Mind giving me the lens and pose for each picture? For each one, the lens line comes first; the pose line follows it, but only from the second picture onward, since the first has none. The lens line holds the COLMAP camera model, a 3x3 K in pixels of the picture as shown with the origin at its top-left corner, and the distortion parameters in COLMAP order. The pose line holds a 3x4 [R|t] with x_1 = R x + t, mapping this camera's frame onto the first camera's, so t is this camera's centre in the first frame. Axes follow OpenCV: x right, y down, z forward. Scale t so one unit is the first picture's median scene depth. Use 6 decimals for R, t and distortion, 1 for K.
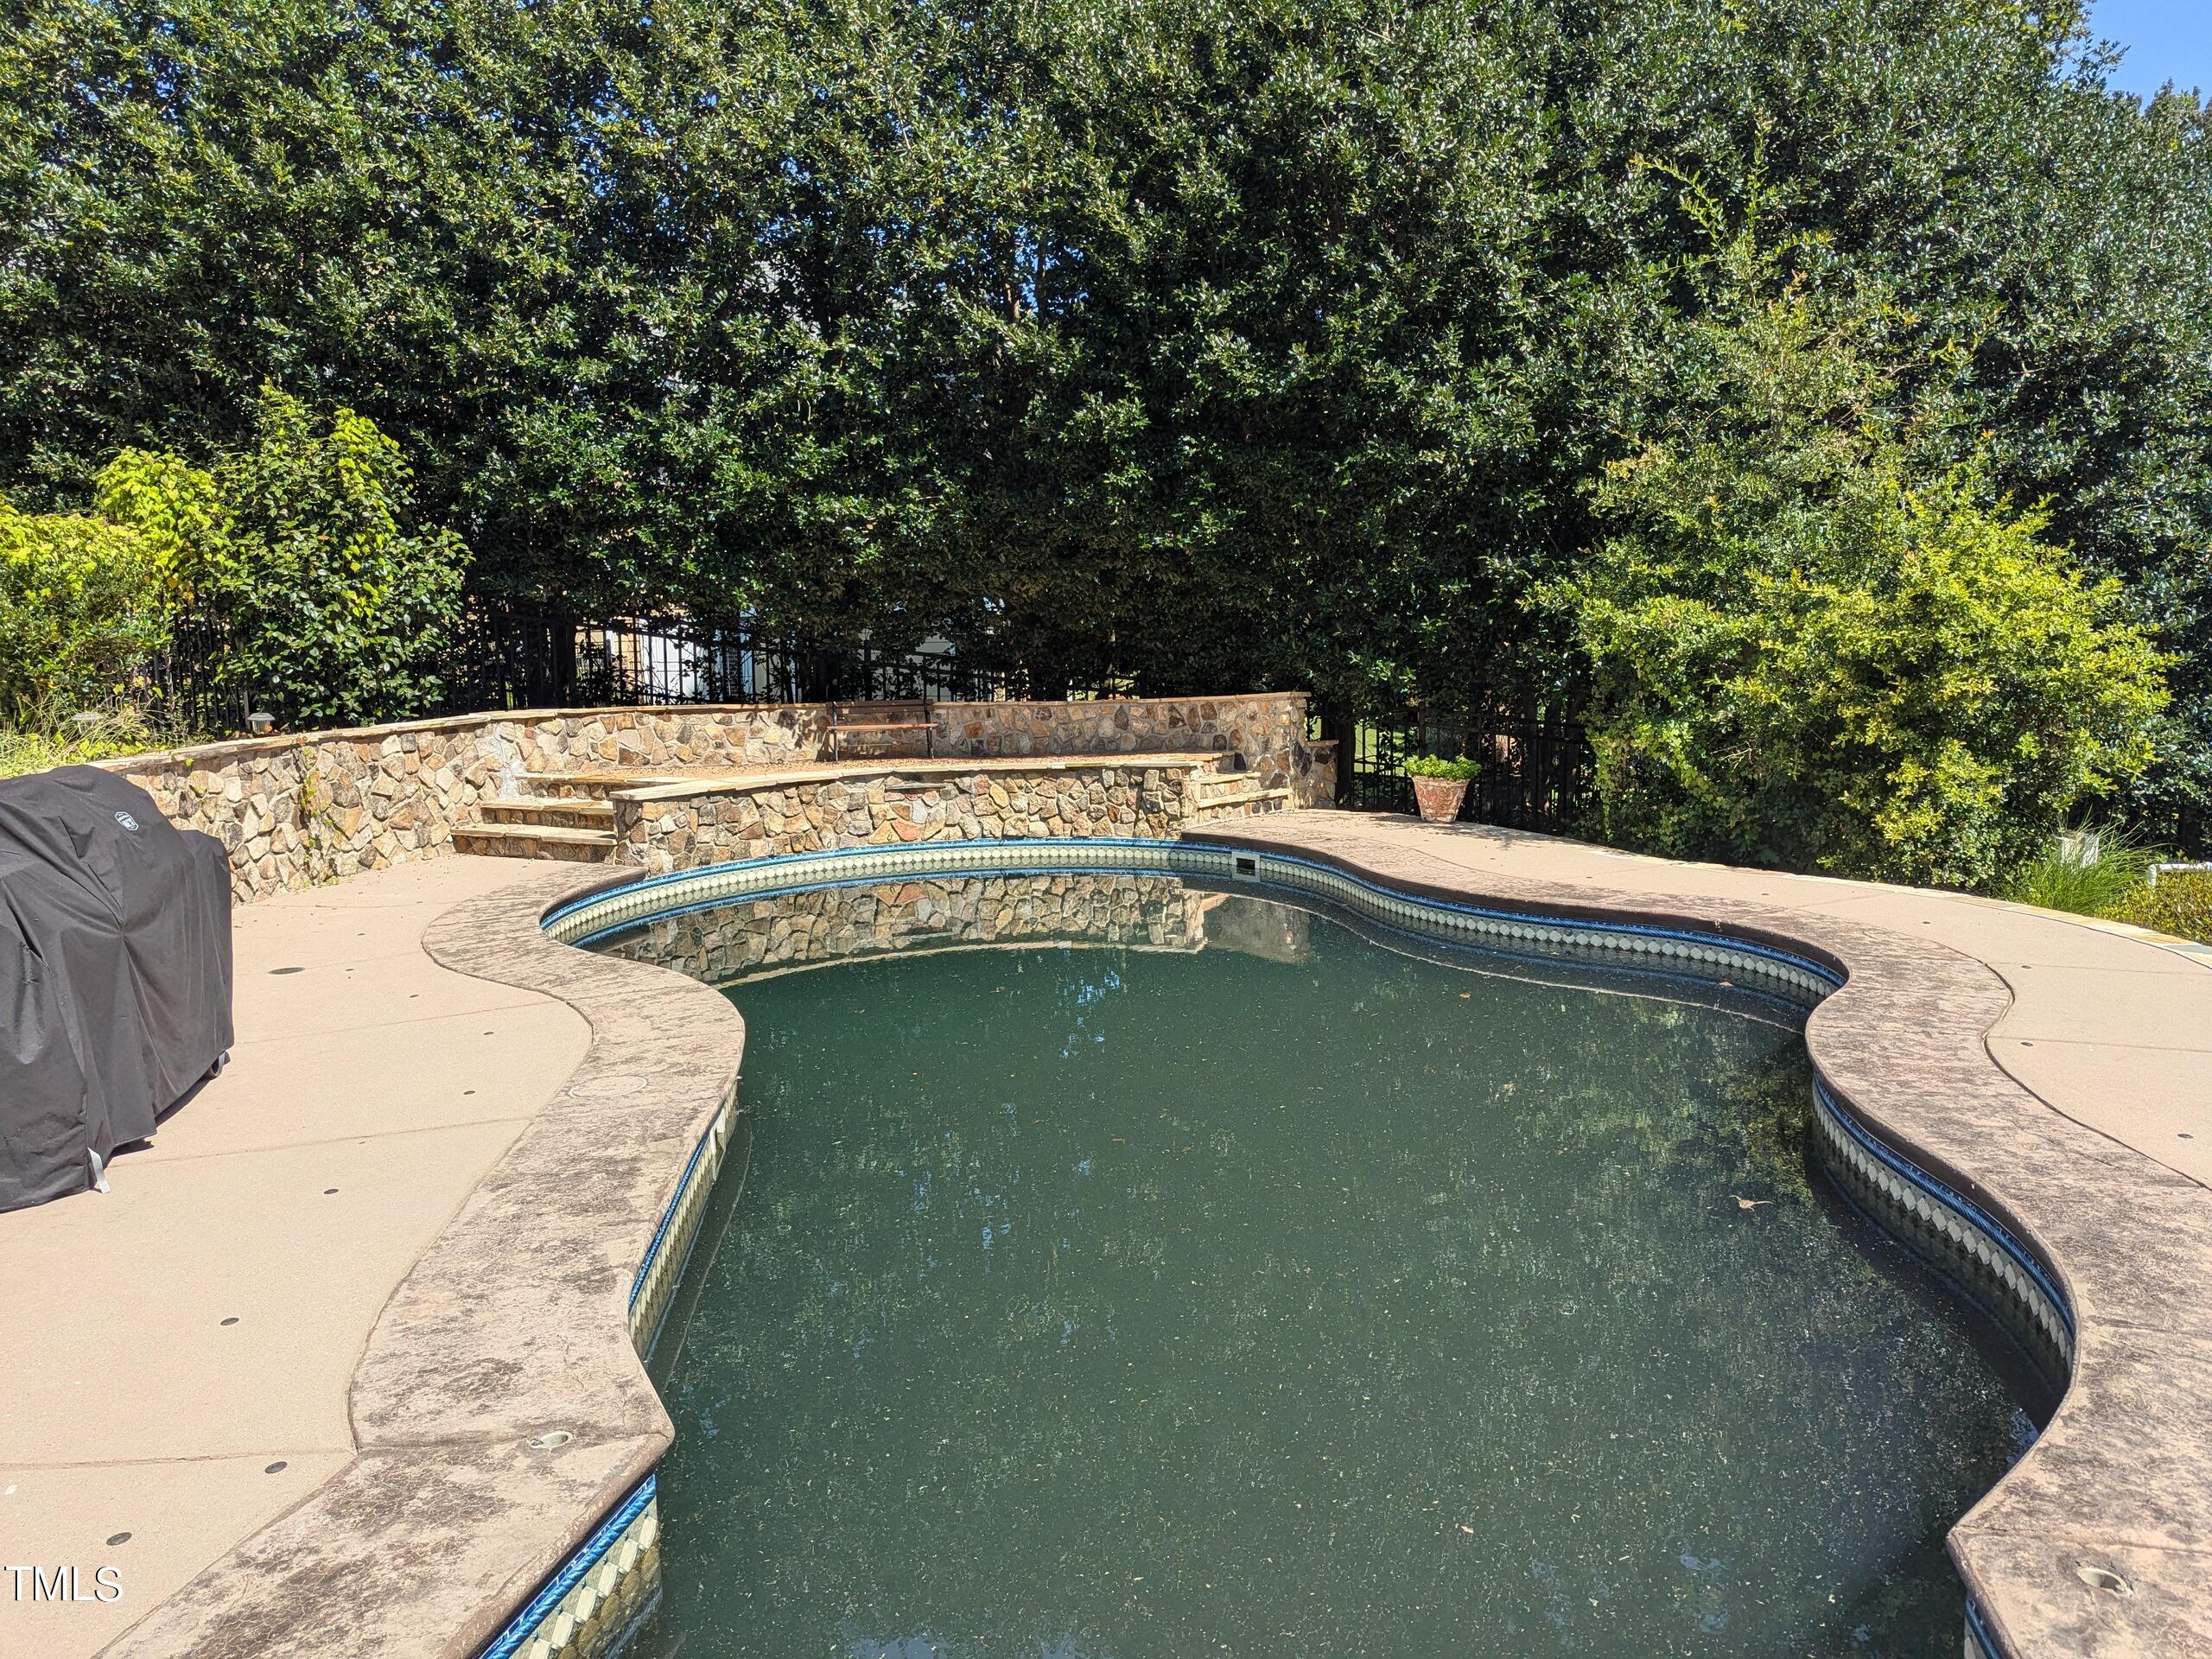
lens RADIAL K [[1521.0, 0, 1133.6], [0, 1521.0, 811.8], [0, 0, 1]] dist [0.071924, -0.070885]
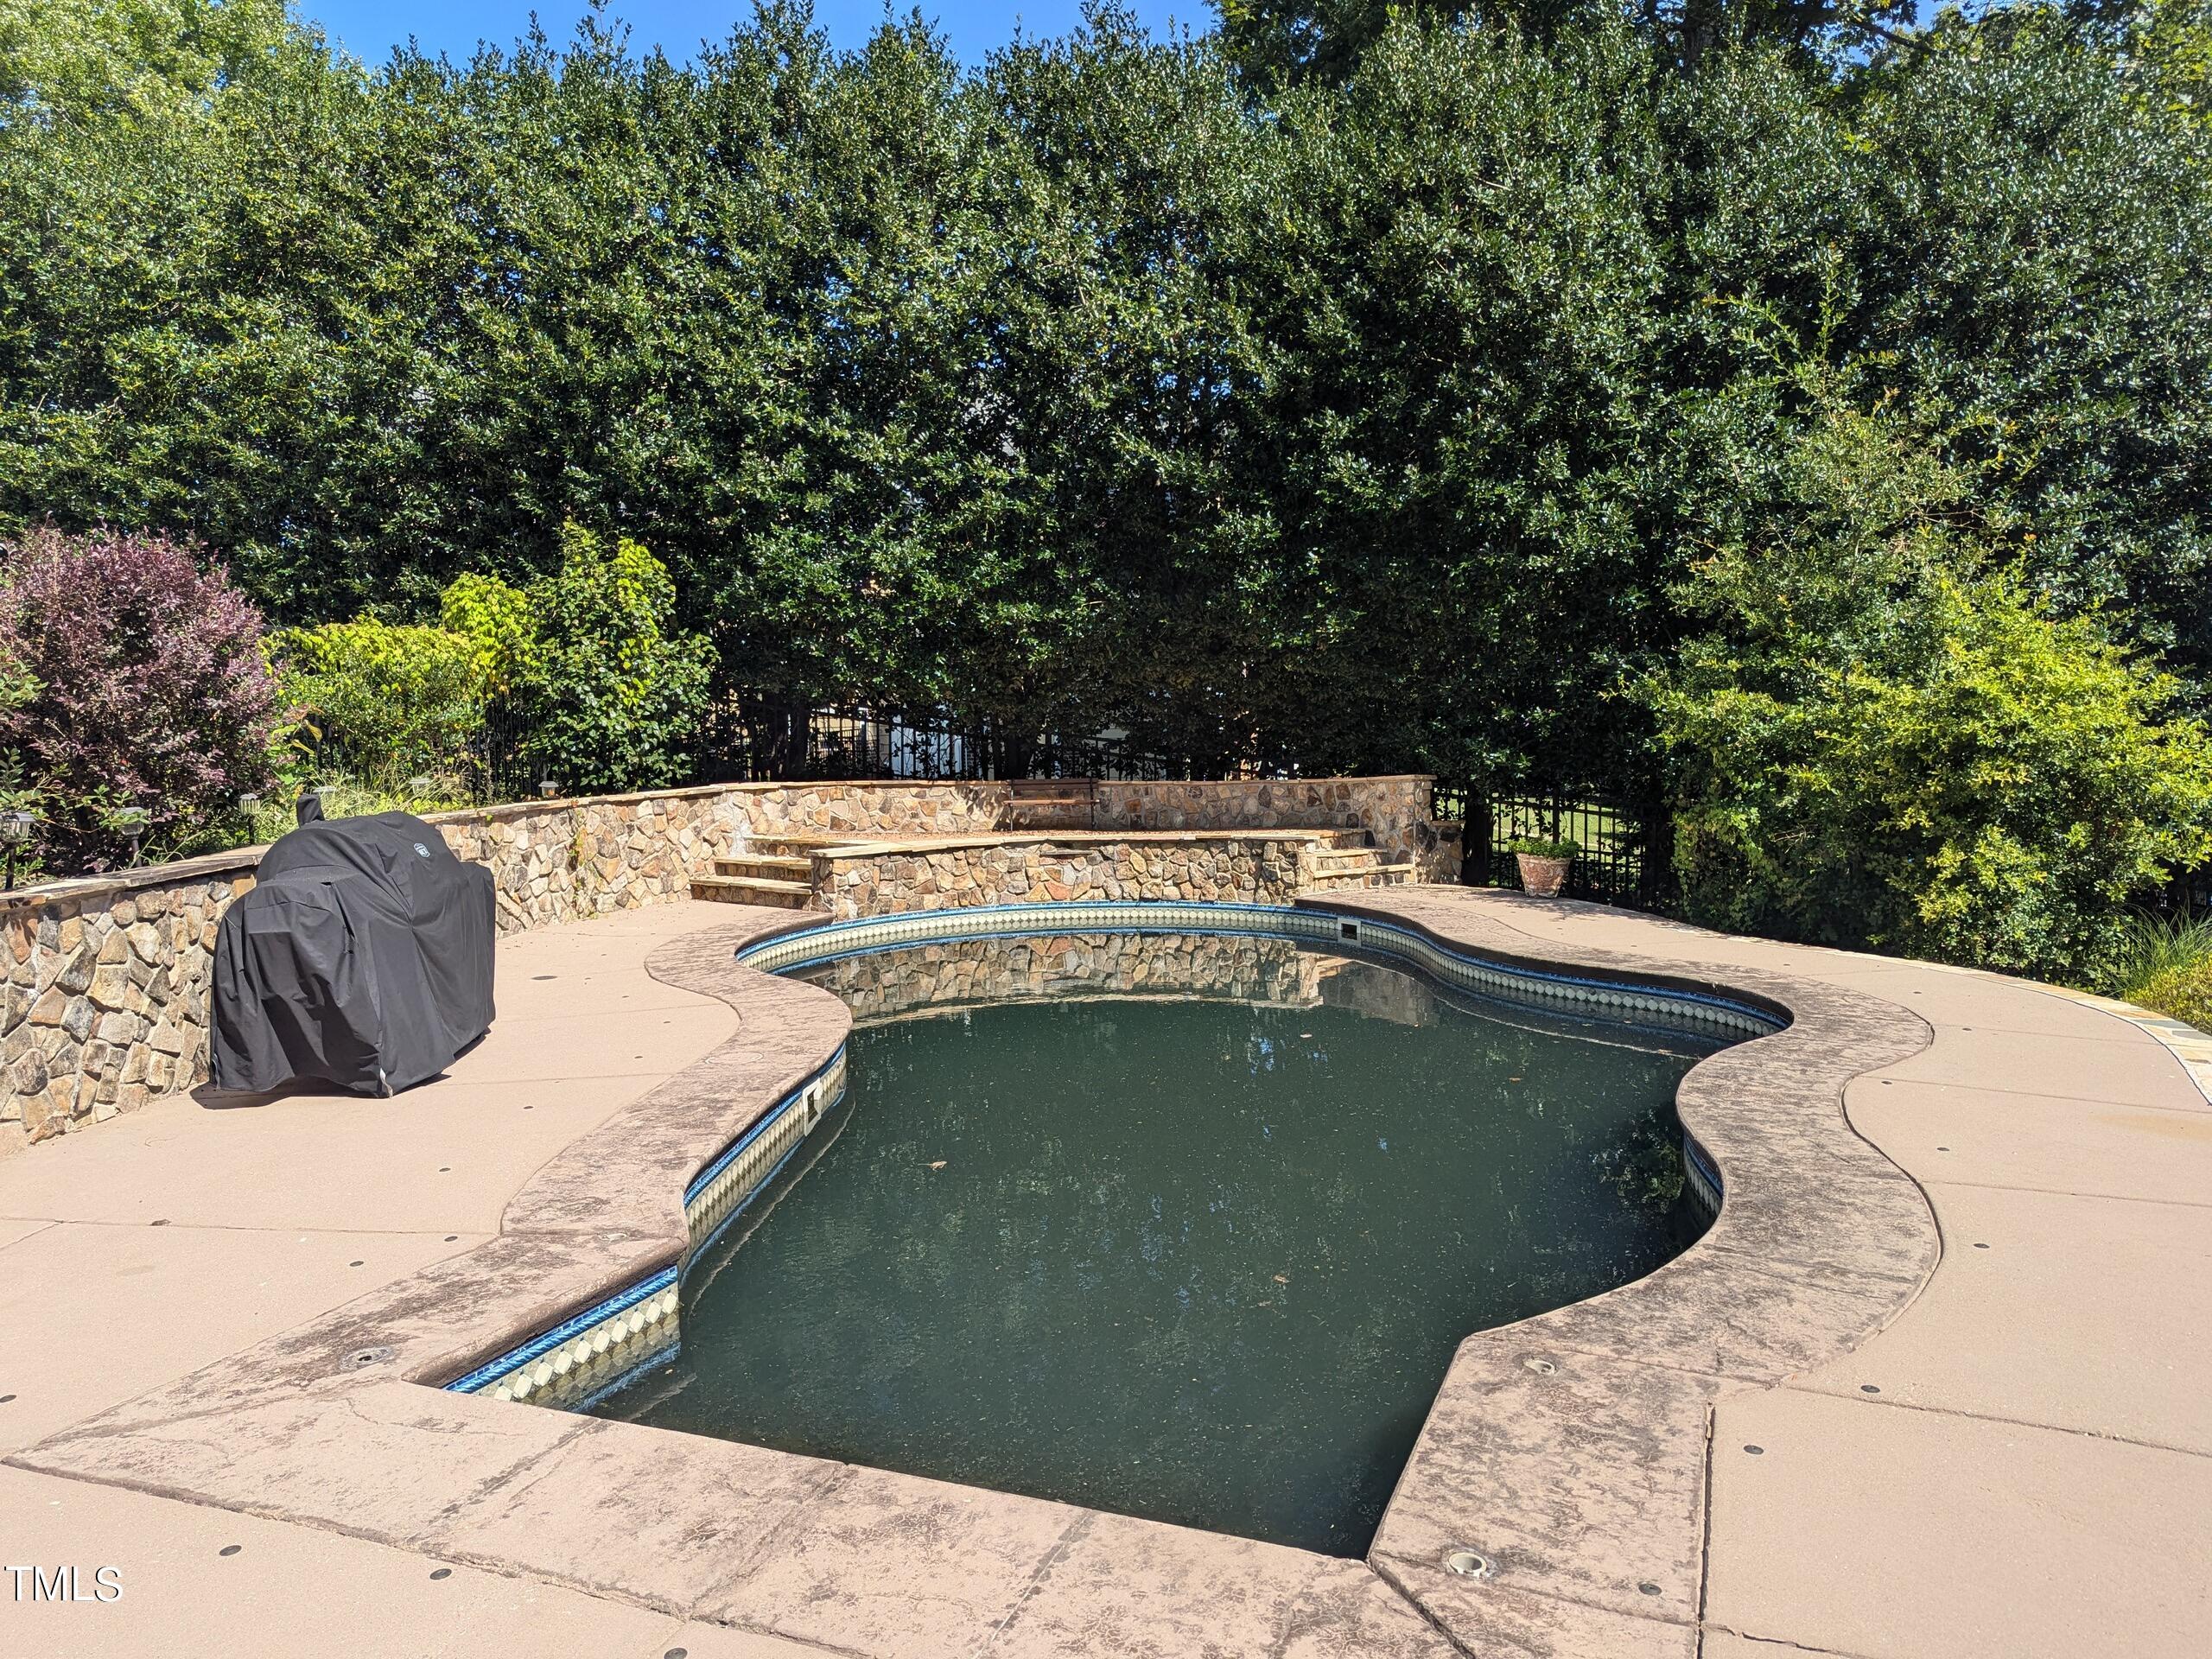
lens RADIAL K [[1525.9, 0, 1099.8], [0, 1525.9, 825.3], [0, 0, 1]] dist [0.084496, -0.083628]
pose [[0.979783, 0.019313, -0.199127, 0.111196], [-0.028701, 0.998603, -0.044365, 0.013086], [0.197992, 0.049183, 0.978969, -0.122700]]
